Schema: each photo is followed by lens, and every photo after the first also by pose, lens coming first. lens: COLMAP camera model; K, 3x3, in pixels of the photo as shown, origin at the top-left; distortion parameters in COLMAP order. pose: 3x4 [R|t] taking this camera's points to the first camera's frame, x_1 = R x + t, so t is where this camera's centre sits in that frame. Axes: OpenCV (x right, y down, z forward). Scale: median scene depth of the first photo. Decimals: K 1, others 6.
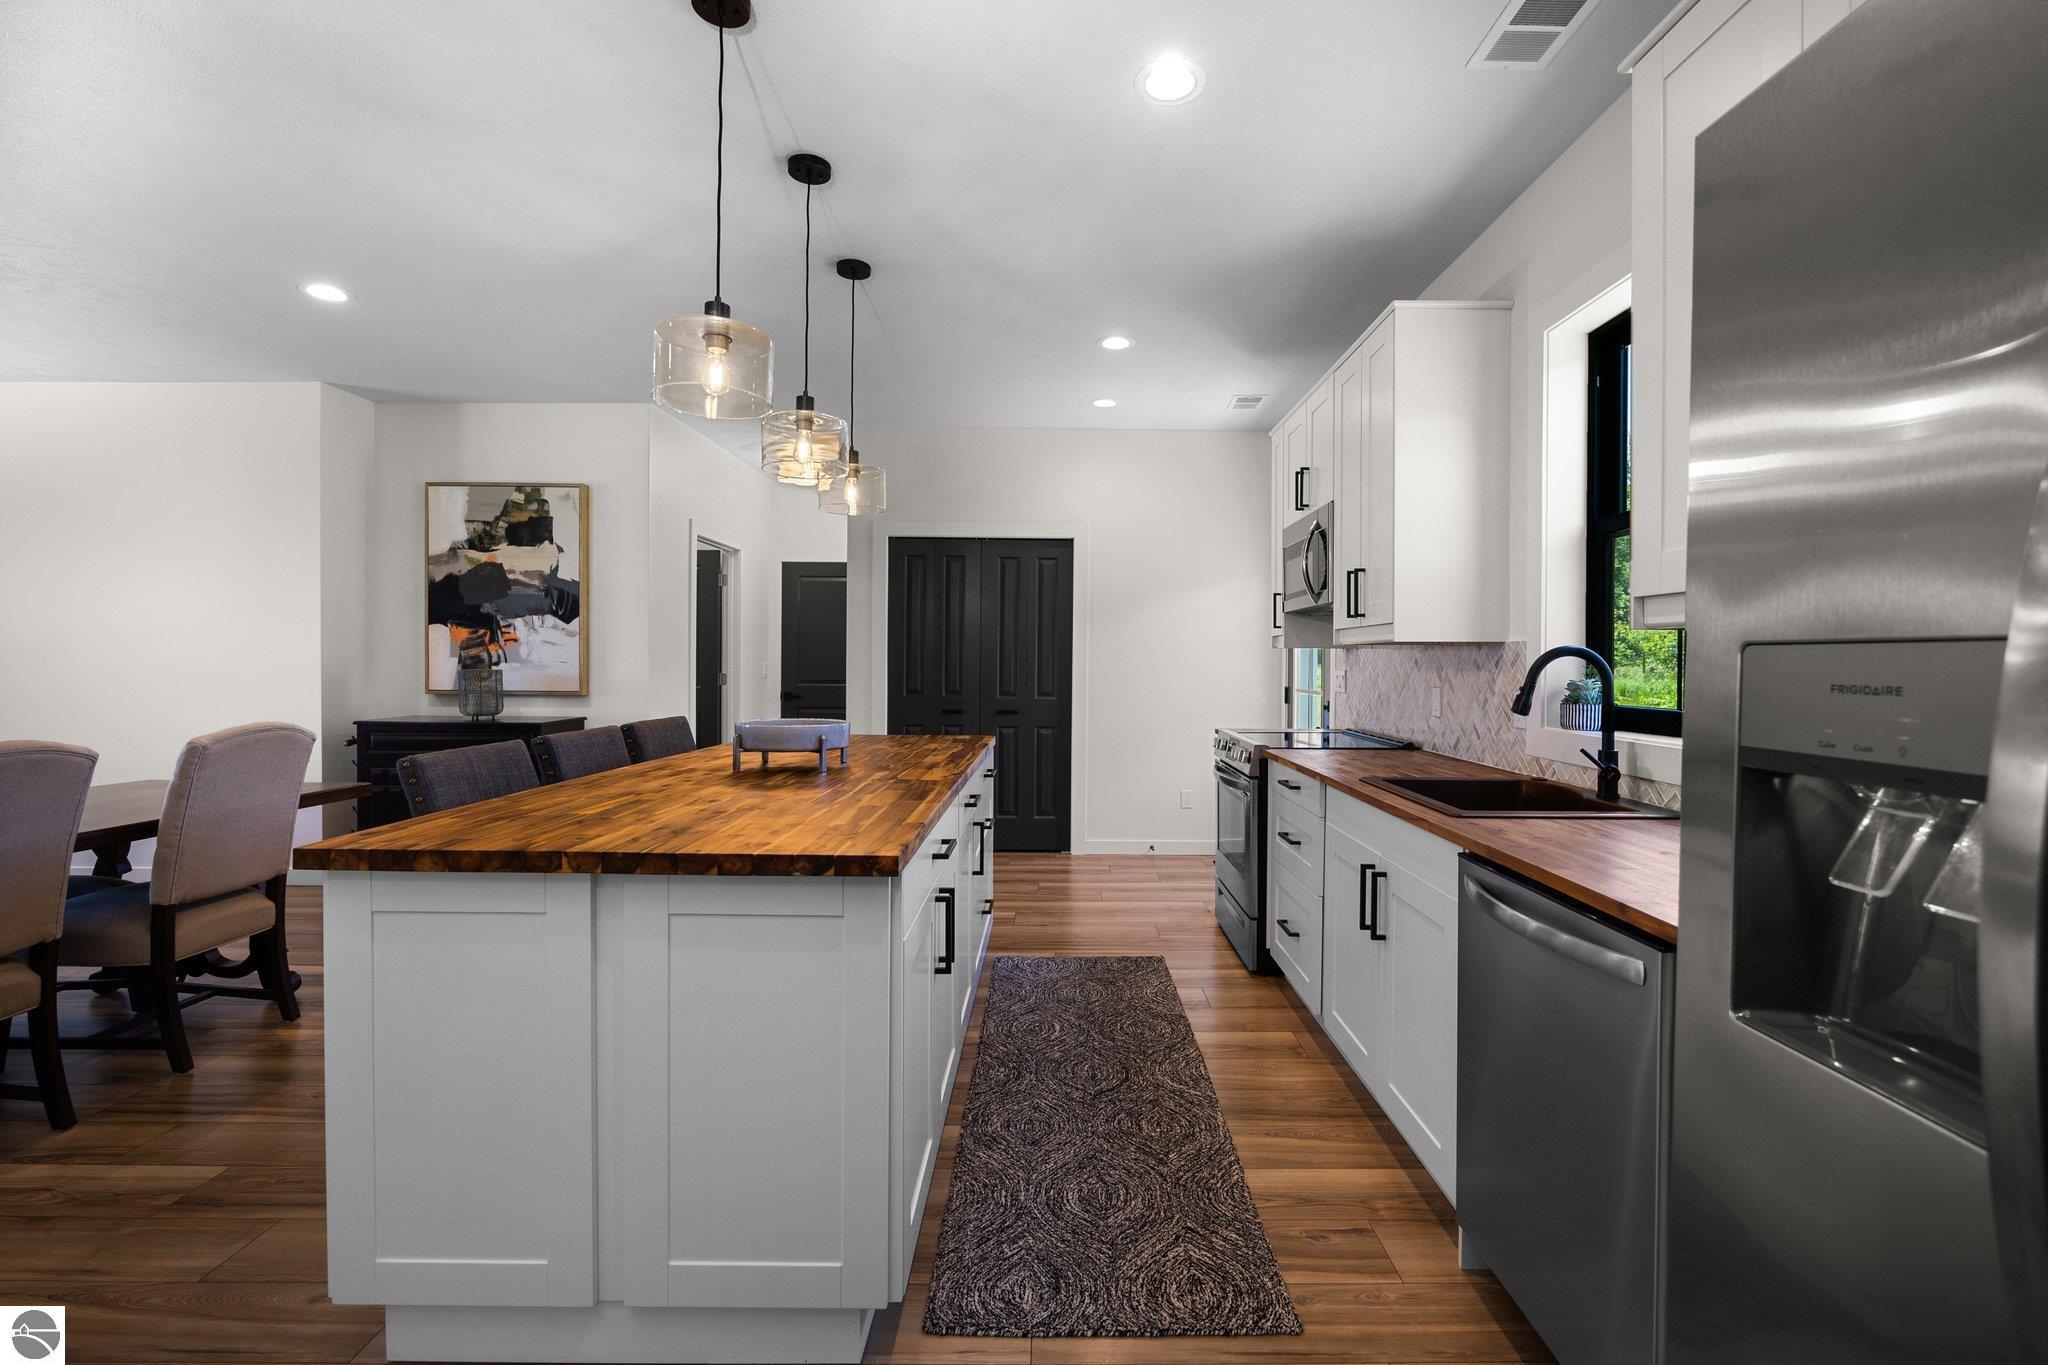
lens RADIAL K [[900.7, 0, 1055.9], [0, 900.7, 669.3], [0, 0, 1]] dist [-0.010116, -0.000154]
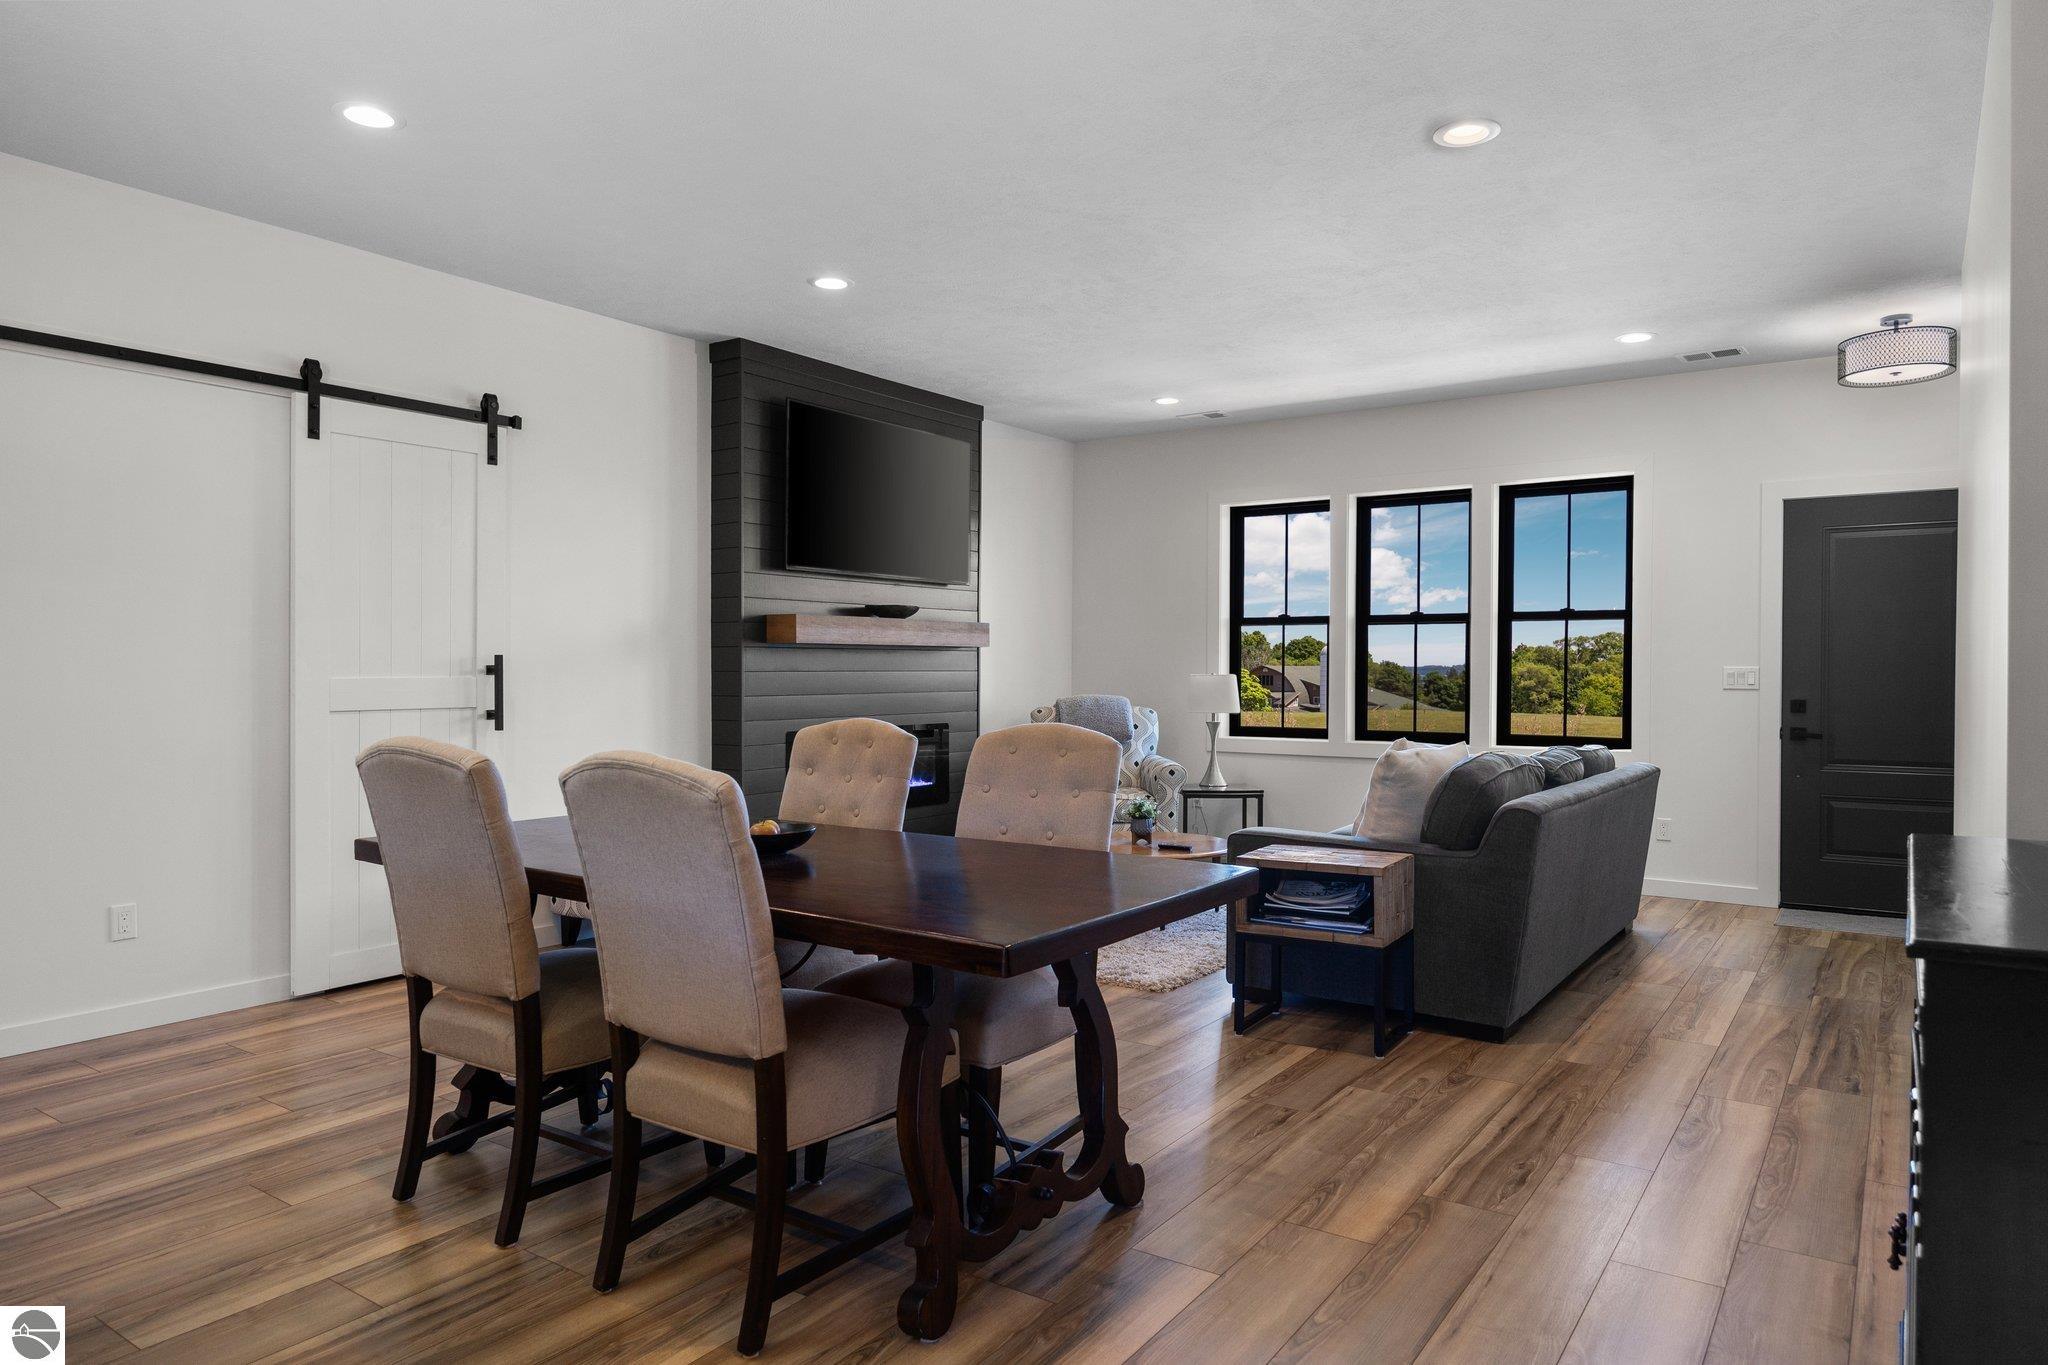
lens RADIAL K [[1284.1, 0, 1024.0], [0, 1284.1, 682.5], [0, 0, 1]] dist [-0.002671, -0.003028]
pose [[-0.580860, 0.003330, -0.813997, -0.415292], [-0.009263, 0.999900, 0.010701, 0.005603], [0.813951, 0.013756, -0.580771, 1.779761]]
